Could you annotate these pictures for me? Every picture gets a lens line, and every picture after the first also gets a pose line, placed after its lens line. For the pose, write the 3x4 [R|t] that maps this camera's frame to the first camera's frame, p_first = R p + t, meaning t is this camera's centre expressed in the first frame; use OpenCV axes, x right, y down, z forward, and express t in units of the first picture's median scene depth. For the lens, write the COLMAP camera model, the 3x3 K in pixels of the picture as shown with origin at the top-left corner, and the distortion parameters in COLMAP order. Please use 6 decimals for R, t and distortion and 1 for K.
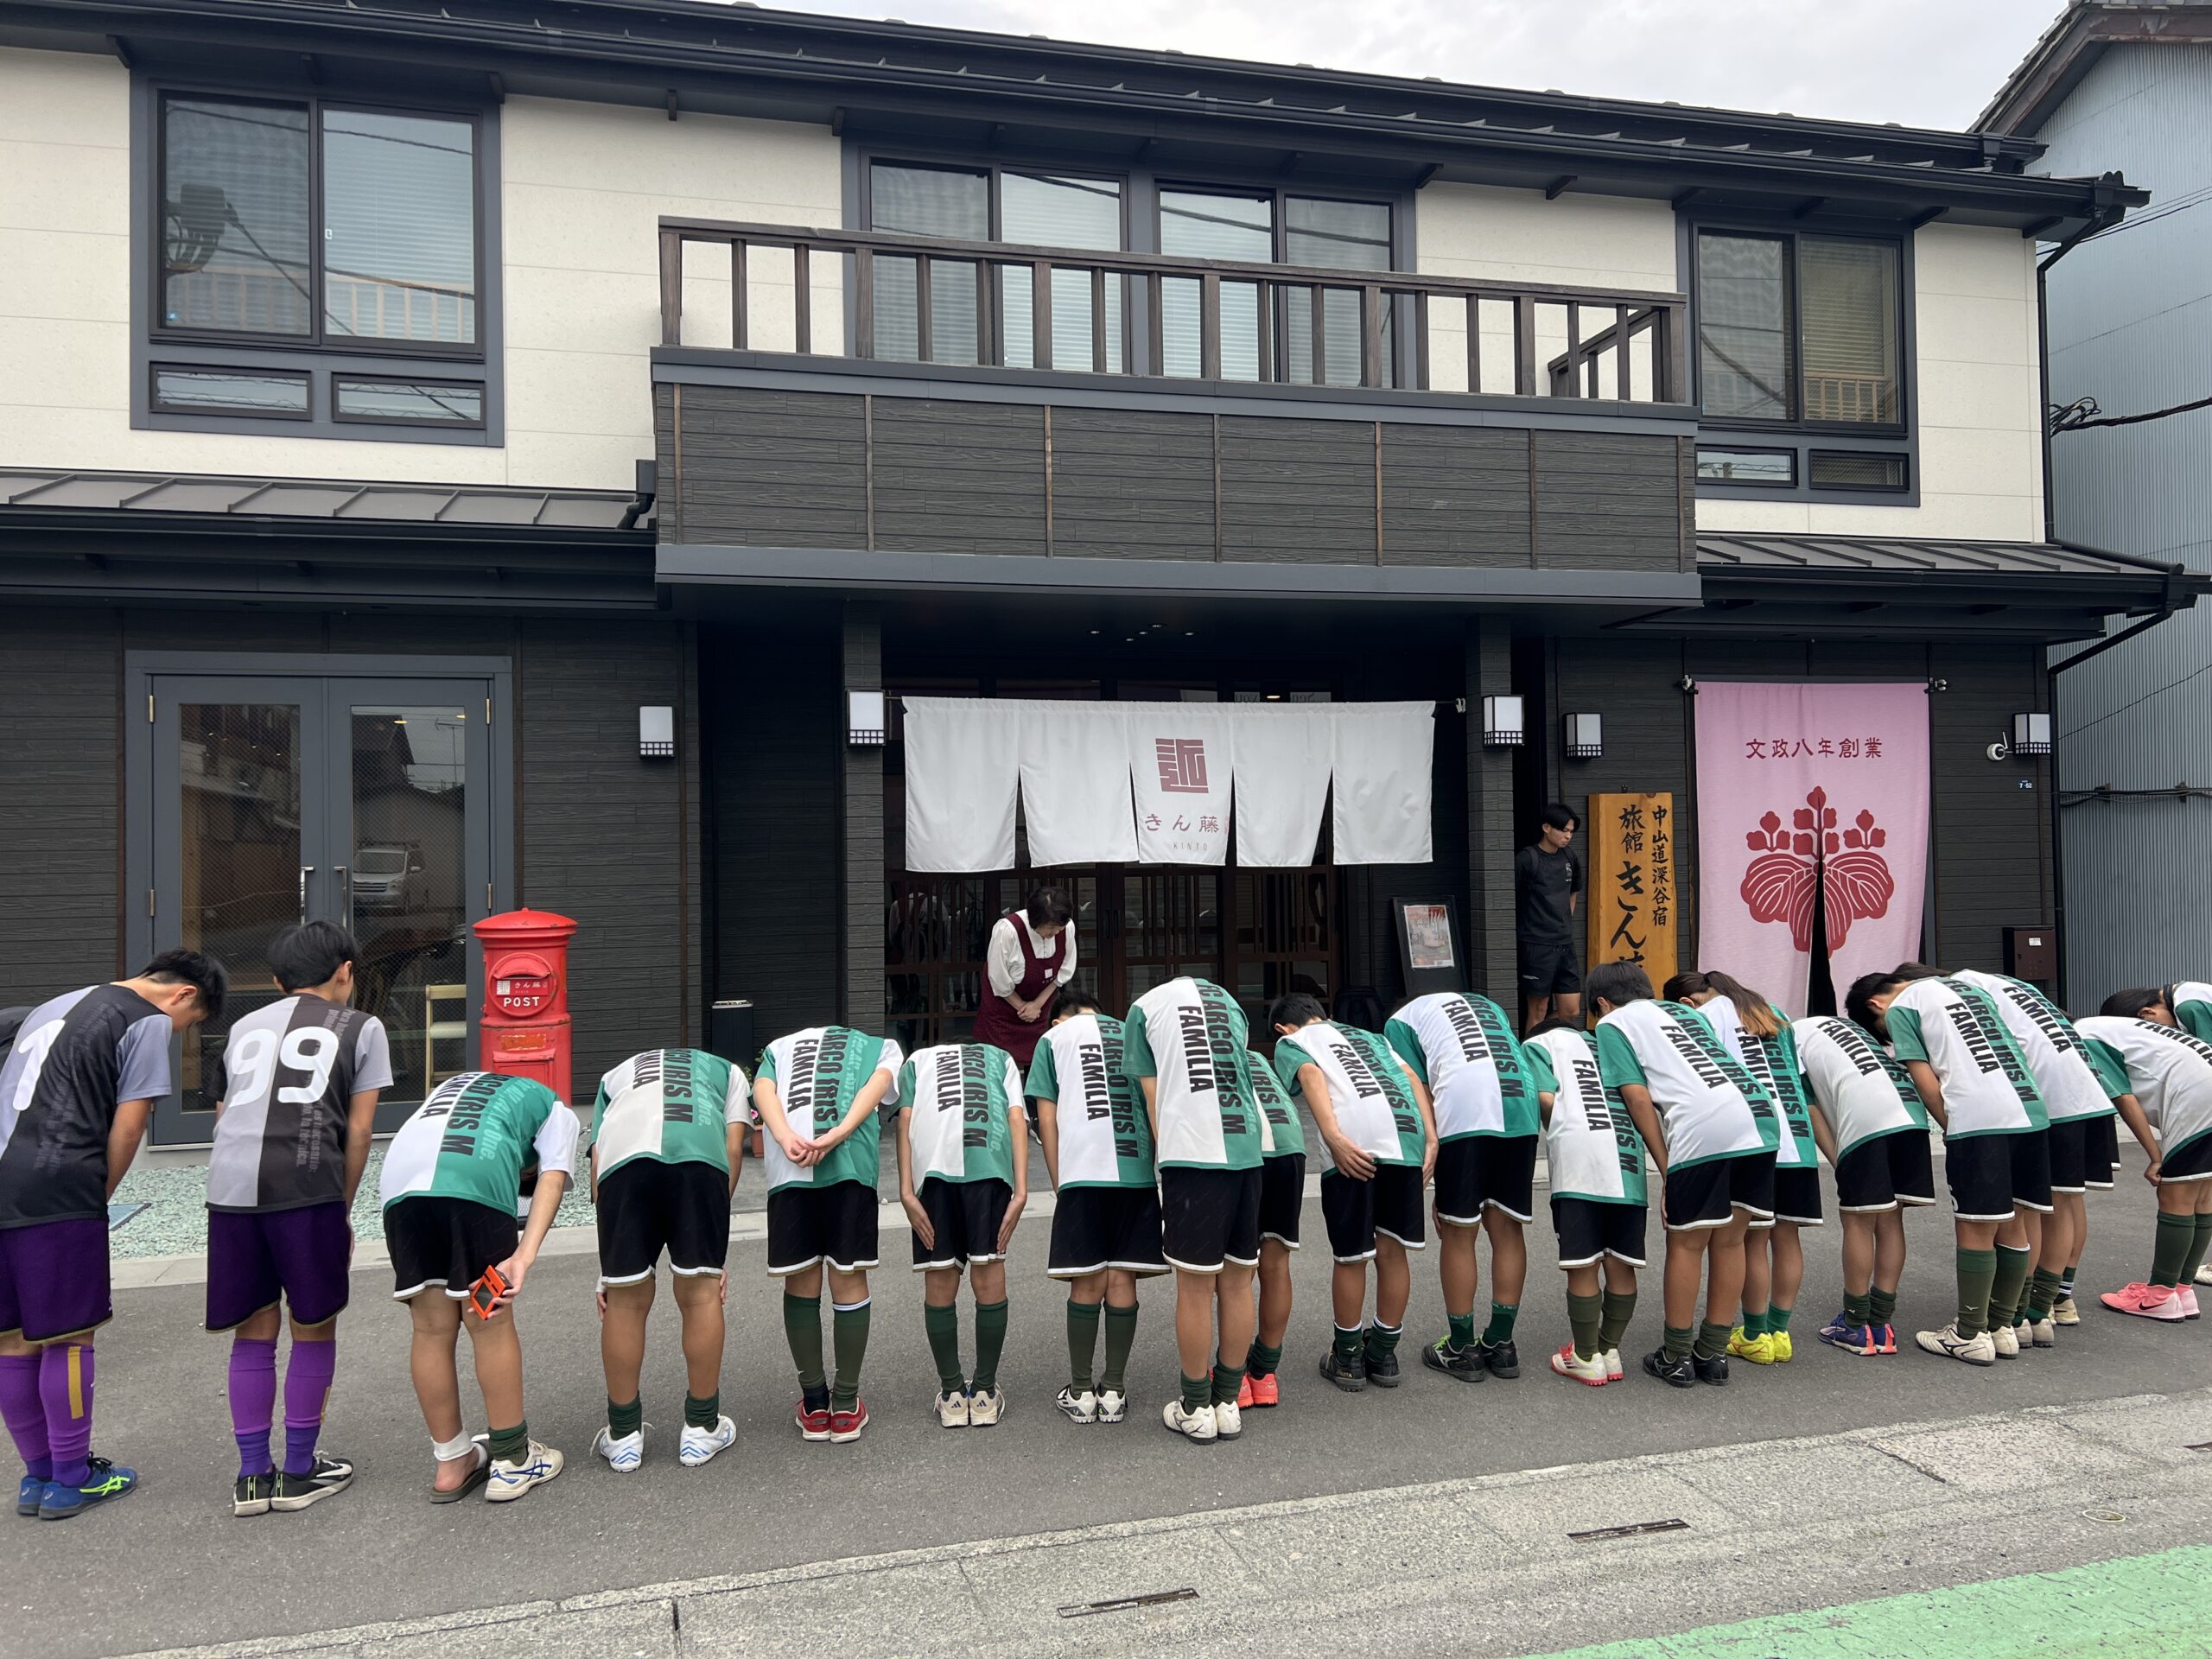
lens RADIAL K [[1662.6, 0, 1105.2], [0, 1662.6, 839.9], [0, 0, 1]] dist [0.054850, -0.072735]
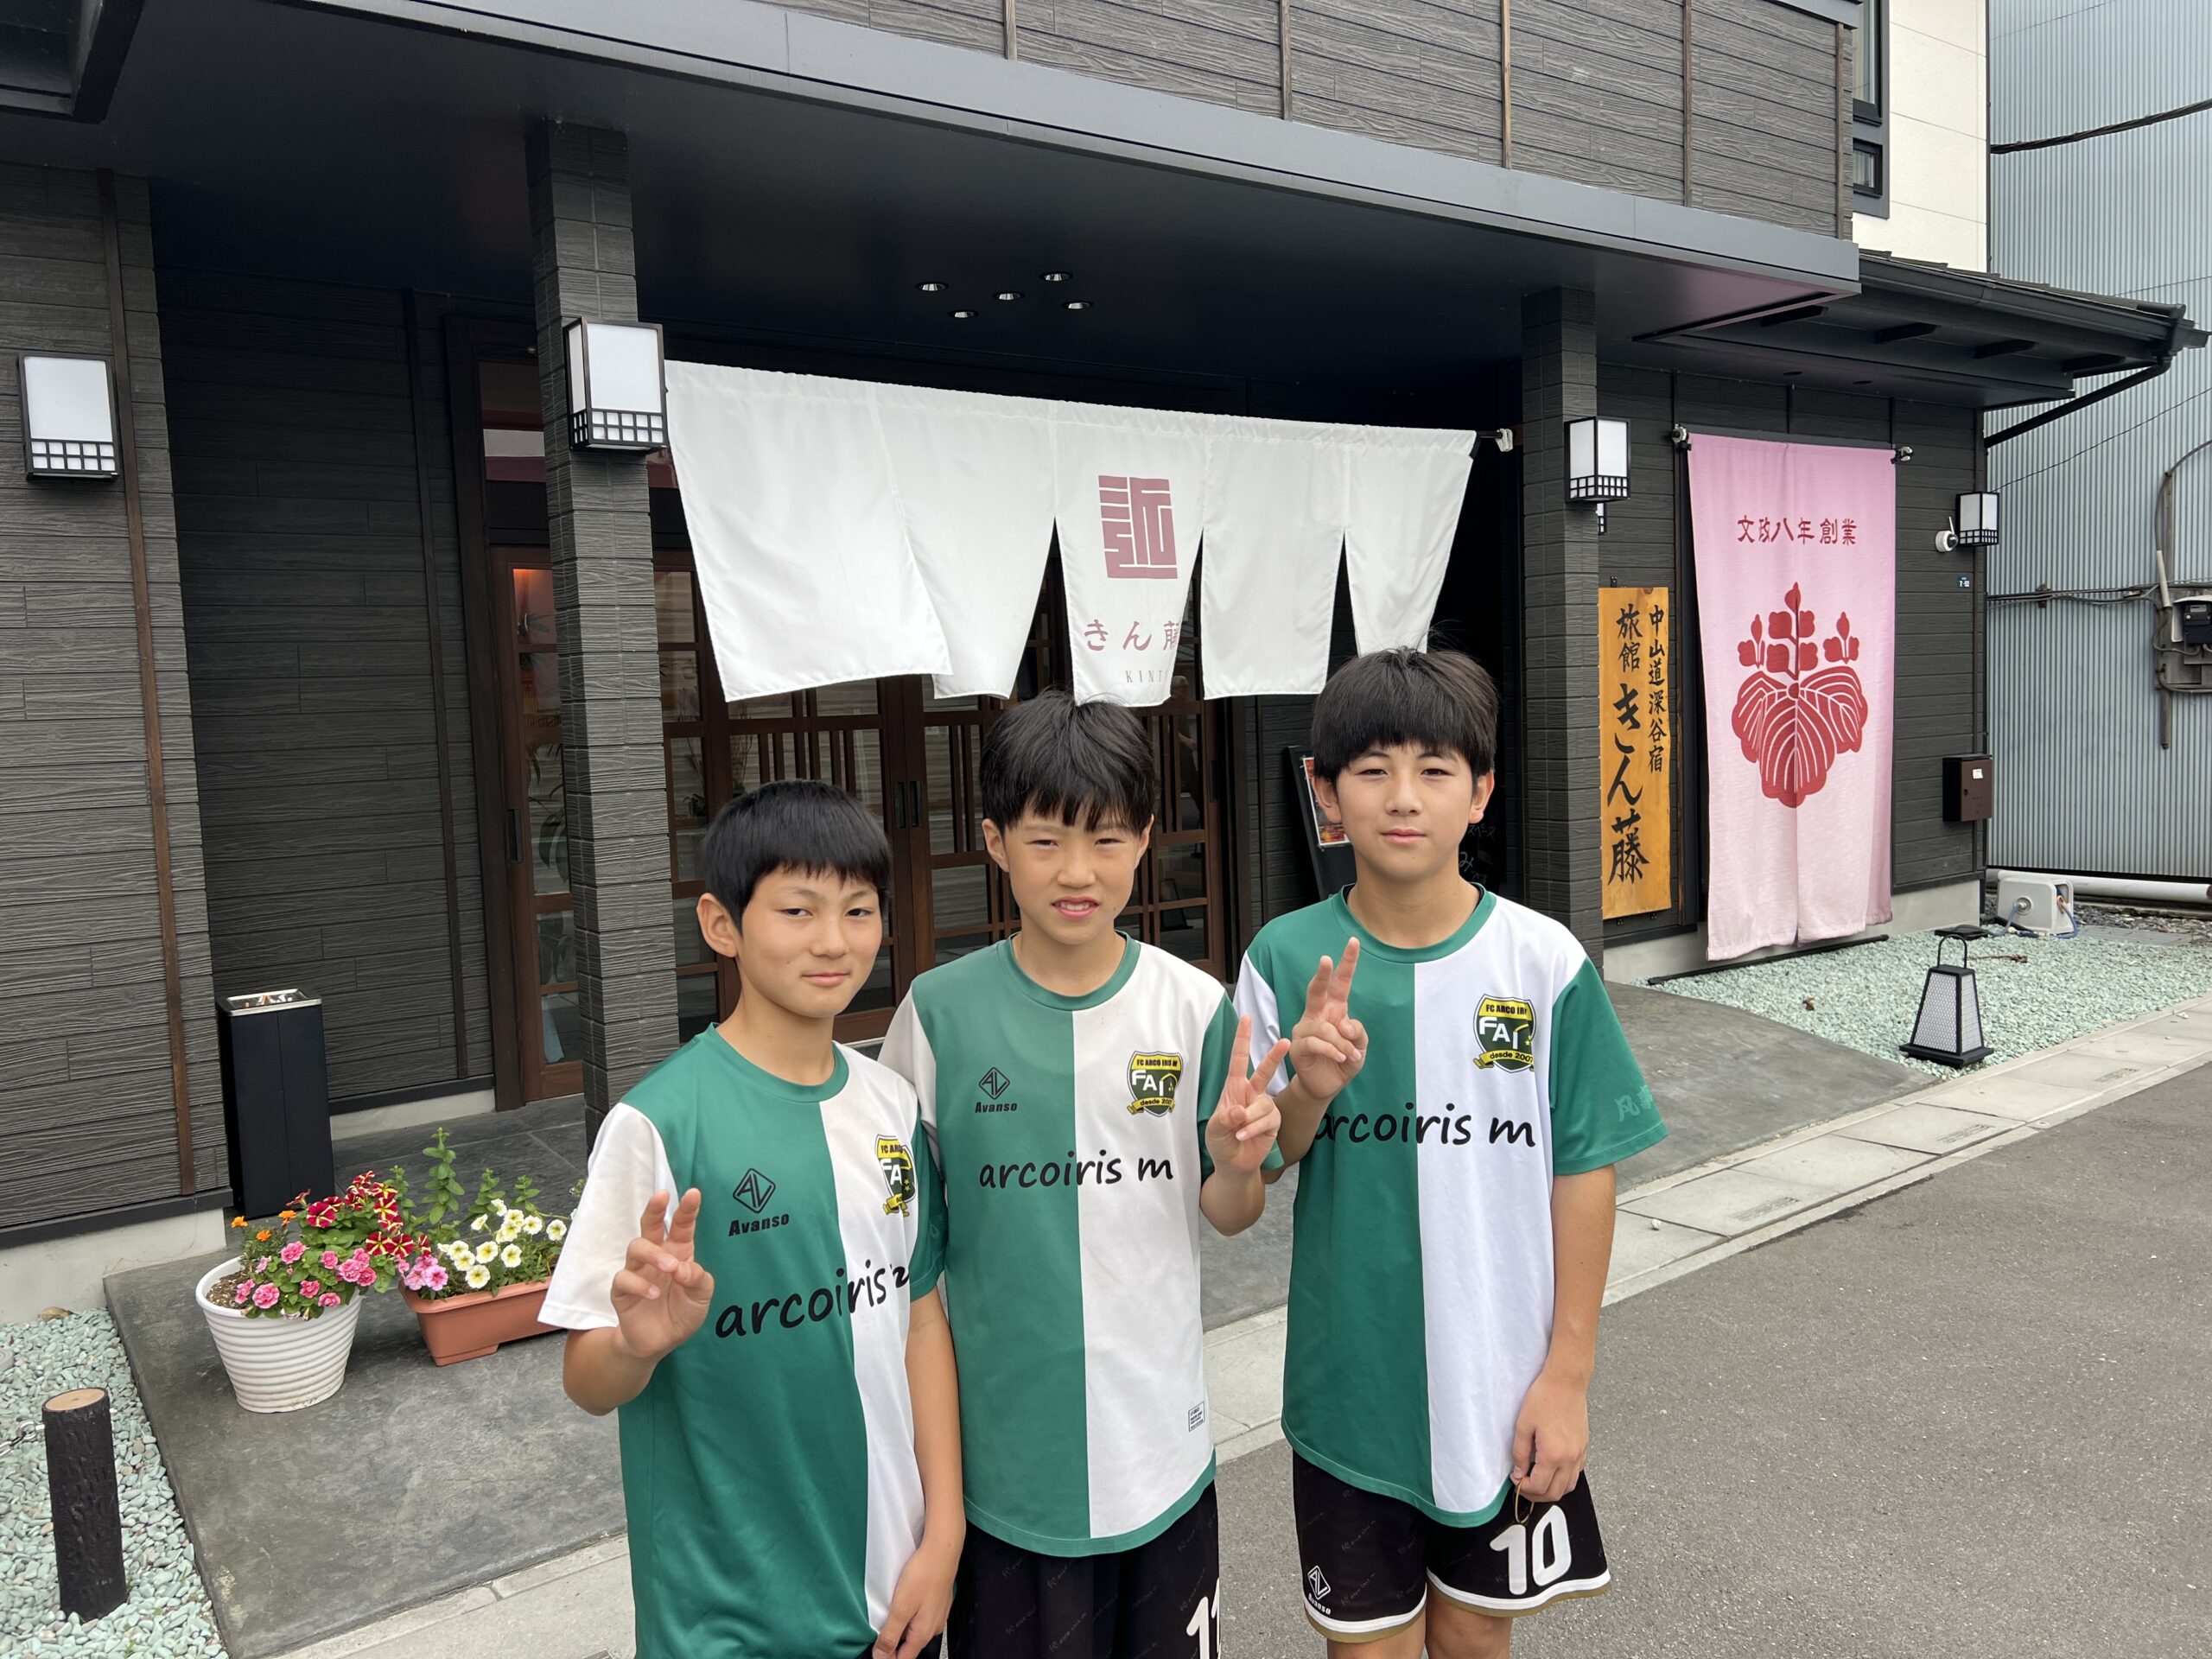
lens RADIAL K [[1662.6, 0, 1105.2], [0, 1662.6, 839.9], [0, 0, 1]] dist [0.054850, -0.072735]
pose [[0.930483, -0.050882, 0.362784, -0.156226], [0.017770, 0.995411, 0.094032, 0.008197], [-0.365904, -0.081049, 0.927117, 0.413466]]
